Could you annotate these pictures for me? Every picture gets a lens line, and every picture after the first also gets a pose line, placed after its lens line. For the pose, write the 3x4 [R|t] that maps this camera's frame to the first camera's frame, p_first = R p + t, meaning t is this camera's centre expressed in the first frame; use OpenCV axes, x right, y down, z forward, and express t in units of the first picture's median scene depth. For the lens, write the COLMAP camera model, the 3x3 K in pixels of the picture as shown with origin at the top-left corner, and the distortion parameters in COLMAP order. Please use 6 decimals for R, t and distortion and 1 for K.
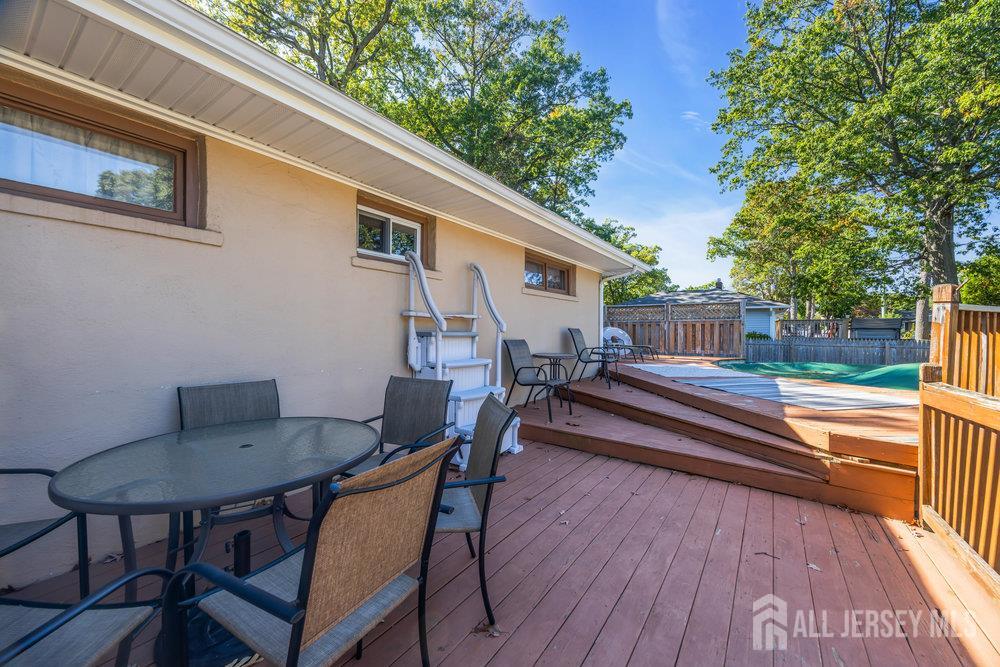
lens RADIAL K [[390.1, 0, 497.1], [0, 390.1, 337.0], [0, 0, 1]] dist [-0.000531, -0.000021]
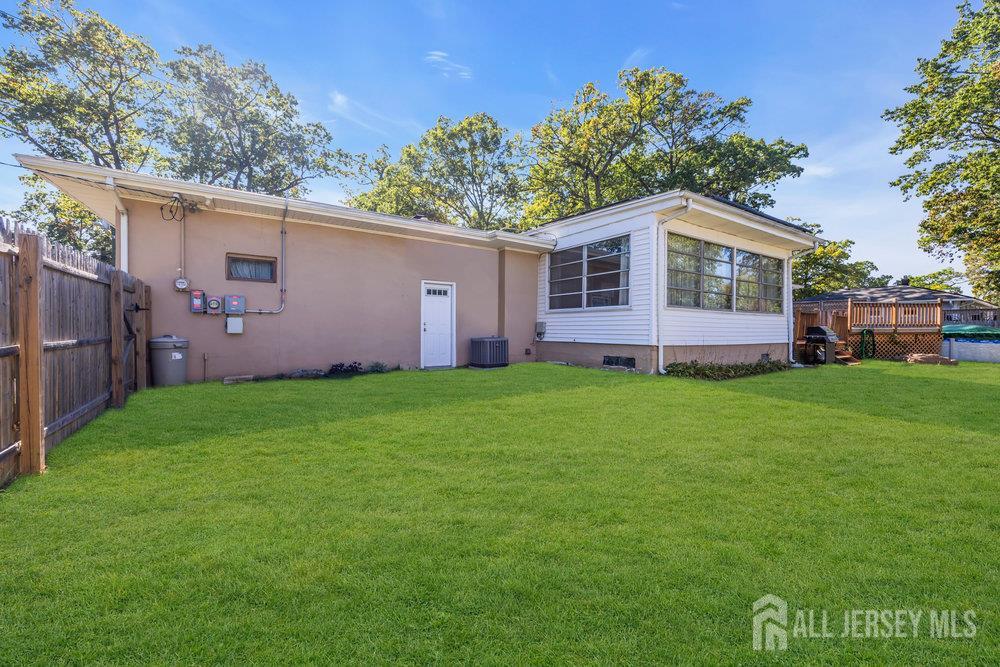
lens RADIAL K [[390.1, 0, 500.5], [0, 390.1, 330.2], [0, 0, 1]] dist [-0.000531, -0.000021]
pose [[0.934325, -0.004669, -0.356392, -0.138320], [-0.003205, 0.999764, -0.021500, 0.042699], [0.356408, 0.021231, 0.934089, -0.512067]]
